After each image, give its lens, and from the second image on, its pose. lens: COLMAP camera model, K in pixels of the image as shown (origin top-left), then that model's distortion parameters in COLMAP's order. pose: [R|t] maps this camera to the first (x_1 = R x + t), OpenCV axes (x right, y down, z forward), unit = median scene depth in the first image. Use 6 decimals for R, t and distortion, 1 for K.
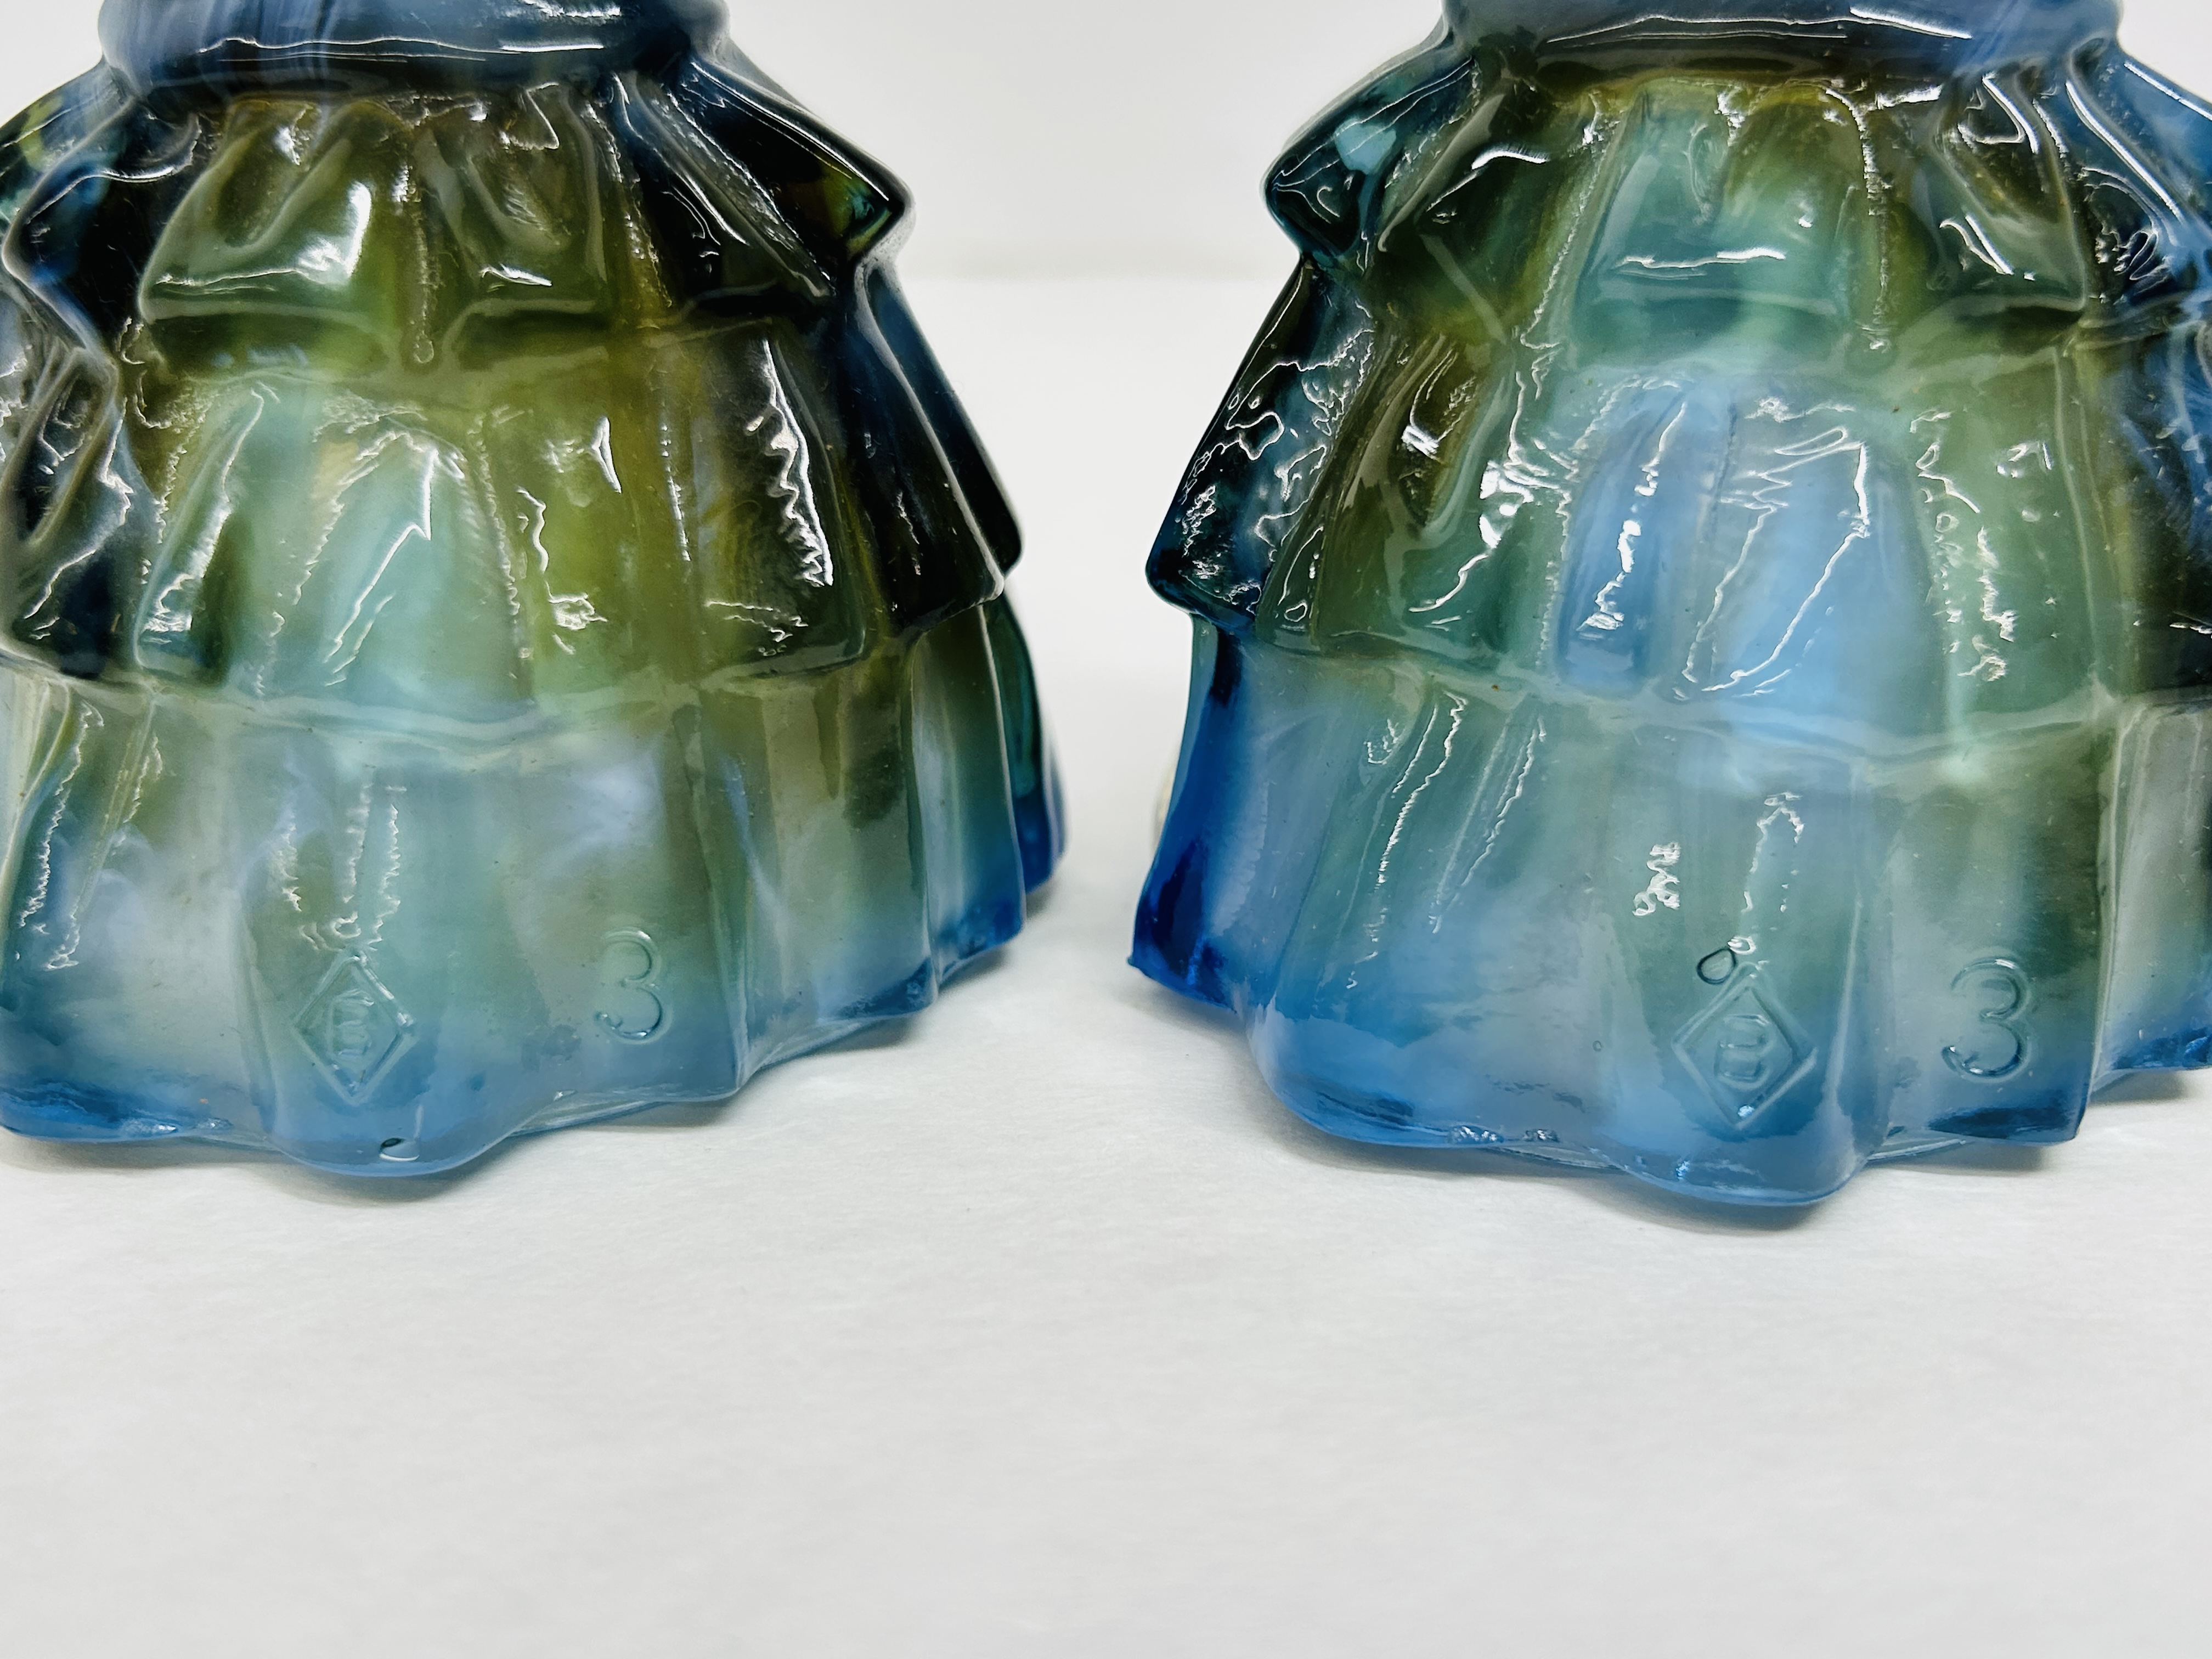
lens RADIAL K [[2511.0, 0, 1153.5], [0, 2511.0, 873.7], [0, 0, 1]] dist [0.115113, -0.510207]
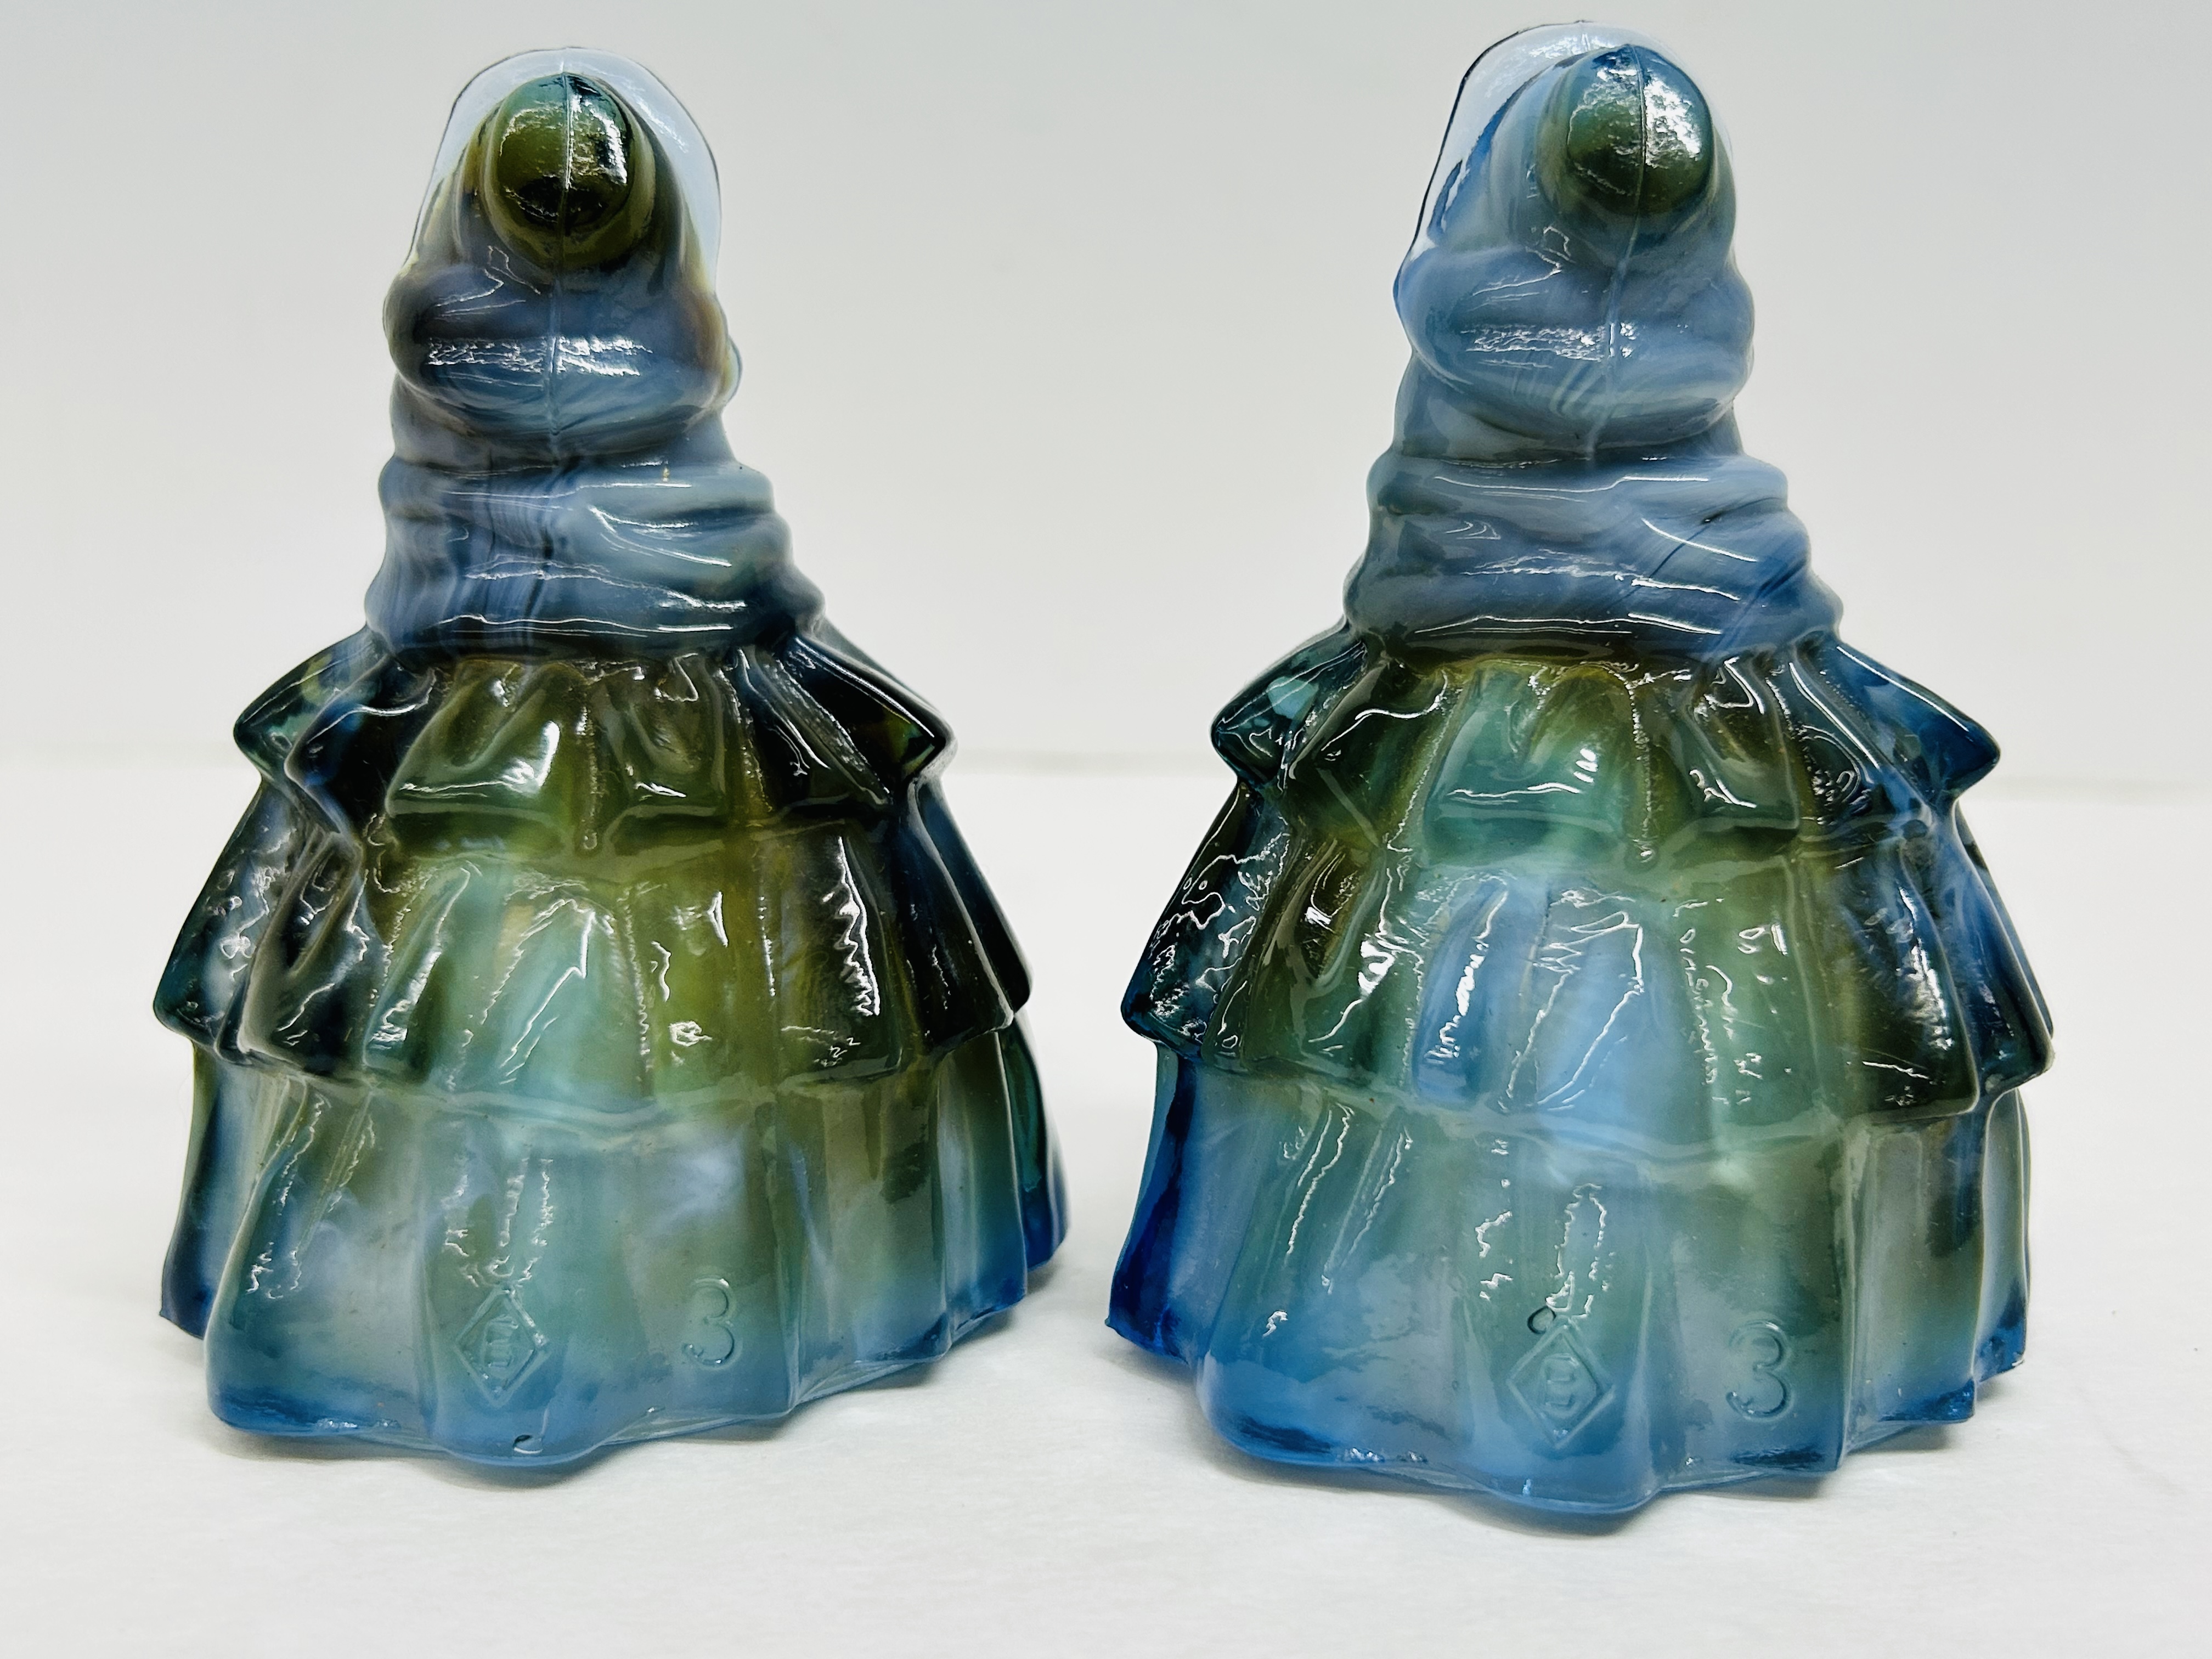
lens RADIAL K [[2403.7, 0, 1106.0], [0, 2403.7, 829.5], [0, 0, 1]] dist [0.198965, -0.988903]
pose [[0.998691, 0.014003, -0.049194, 0.055539], [-0.023628, 0.979325, -0.200910, 0.044150], [0.045363, 0.201809, 0.978374, -0.273593]]
